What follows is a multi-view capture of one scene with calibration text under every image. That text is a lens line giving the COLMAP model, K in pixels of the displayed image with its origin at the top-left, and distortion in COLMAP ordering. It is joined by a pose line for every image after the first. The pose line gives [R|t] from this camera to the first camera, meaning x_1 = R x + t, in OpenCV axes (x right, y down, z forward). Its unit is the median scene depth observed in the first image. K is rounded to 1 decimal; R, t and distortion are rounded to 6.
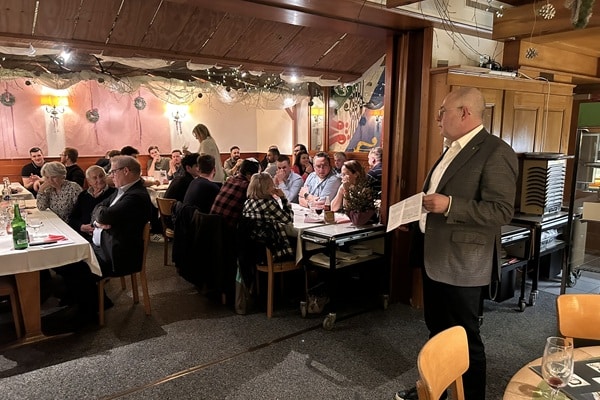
lens RADIAL K [[464.8, 0, 299.4], [0, 464.8, 221.8], [0, 0, 1]] dist [0.082996, -0.085195]
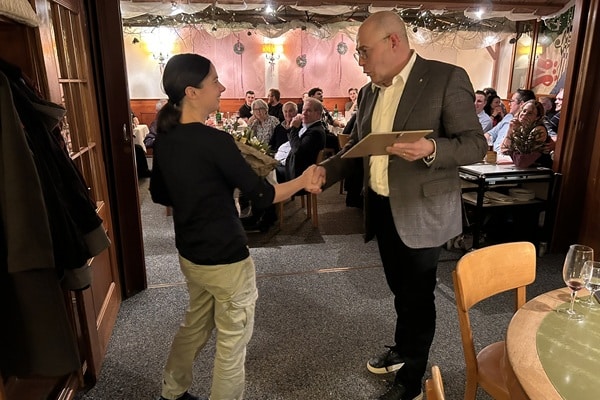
lens RADIAL K [[464.8, 0, 299.4], [0, 464.8, 221.8], [0, 0, 1]] dist [0.082996, -0.085195]
pose [[0.899858, 0.125544, -0.417725, 0.105546], [-0.080460, 0.989025, 0.123916, 0.026970], [0.428697, -0.077897, 0.900084, -0.076858]]
